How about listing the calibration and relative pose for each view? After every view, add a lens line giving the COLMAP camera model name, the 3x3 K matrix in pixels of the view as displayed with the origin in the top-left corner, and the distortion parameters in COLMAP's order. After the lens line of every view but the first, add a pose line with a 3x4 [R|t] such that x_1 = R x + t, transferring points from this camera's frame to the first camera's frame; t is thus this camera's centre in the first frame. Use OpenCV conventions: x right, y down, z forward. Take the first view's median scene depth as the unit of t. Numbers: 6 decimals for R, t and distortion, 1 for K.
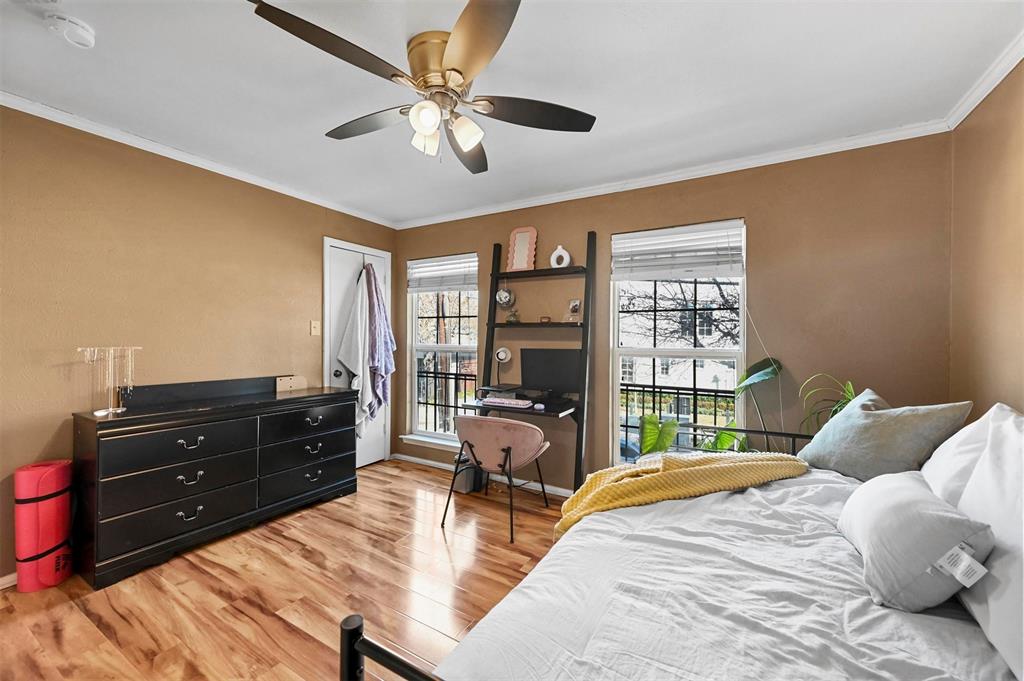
lens RADIAL K [[401.6, 0, 509.3], [0, 401.6, 336.5], [0, 0, 1]] dist [-0.003378, -0.000093]
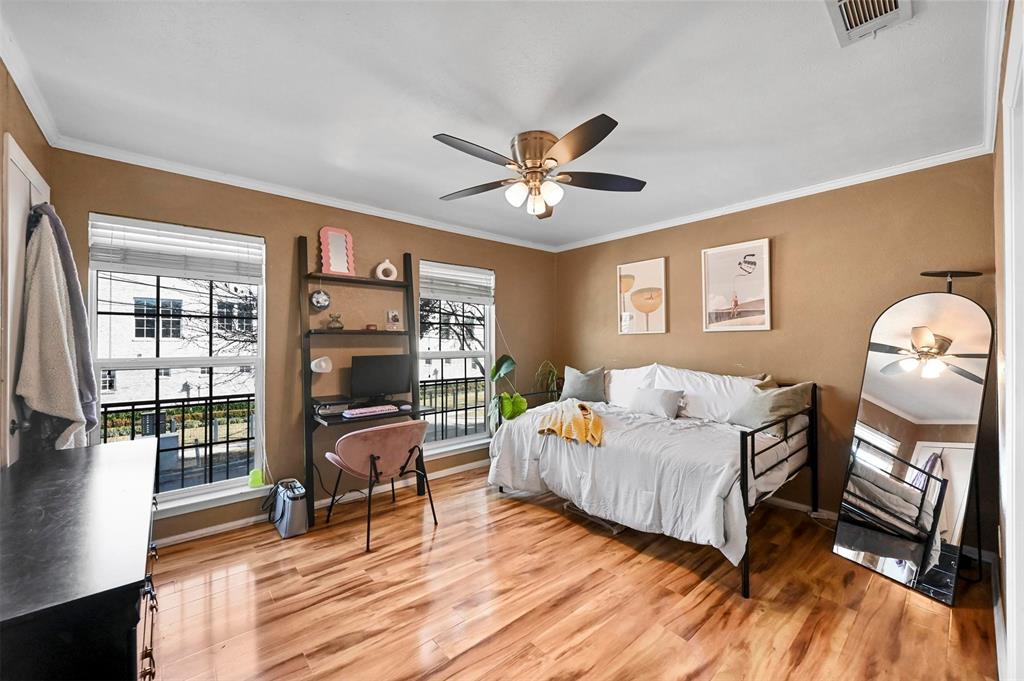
lens RADIAL K [[401.6, 0, 514.7], [0, 401.6, 339.9], [0, 0, 1]] dist [-0.003378, -0.000093]
pose [[0.318238, -0.005313, 0.947996, -0.790352], [0.000373, 0.999985, 0.005479, -0.016210], [-0.948011, -0.001390, 0.318236, 0.331097]]
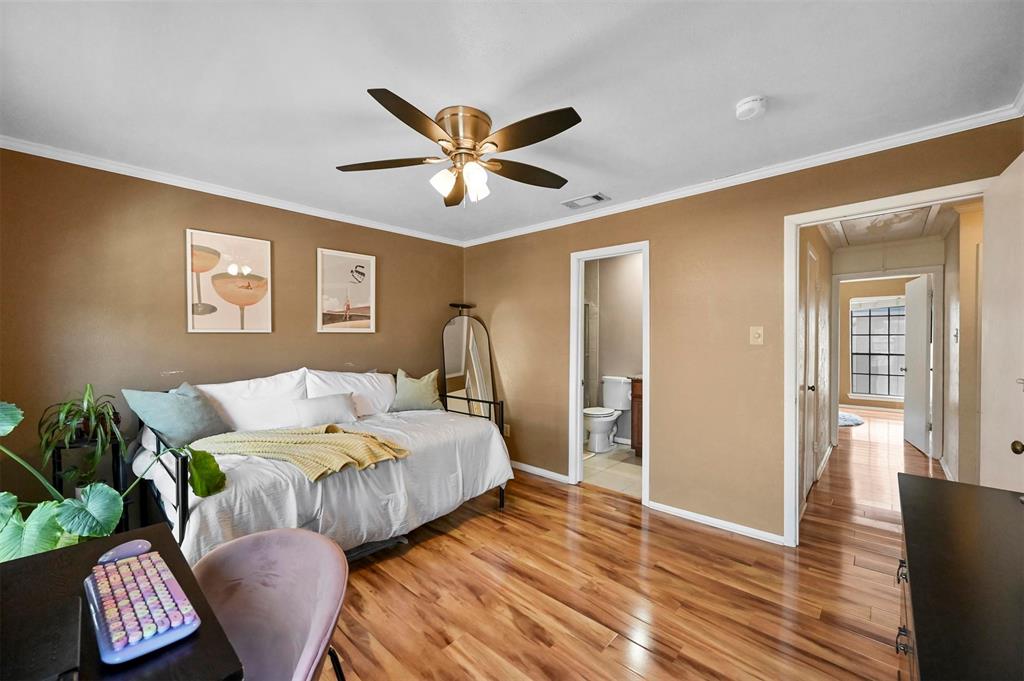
lens RADIAL K [[401.6, 0, 517.0], [0, 401.6, 342.4], [0, 0, 1]] dist [-0.003378, -0.000093]
pose [[-0.977492, -0.008814, 0.210788, -0.310627], [-0.007616, 0.999950, 0.006495, -0.017295], [-0.210835, 0.004743, -0.977510, 1.147764]]
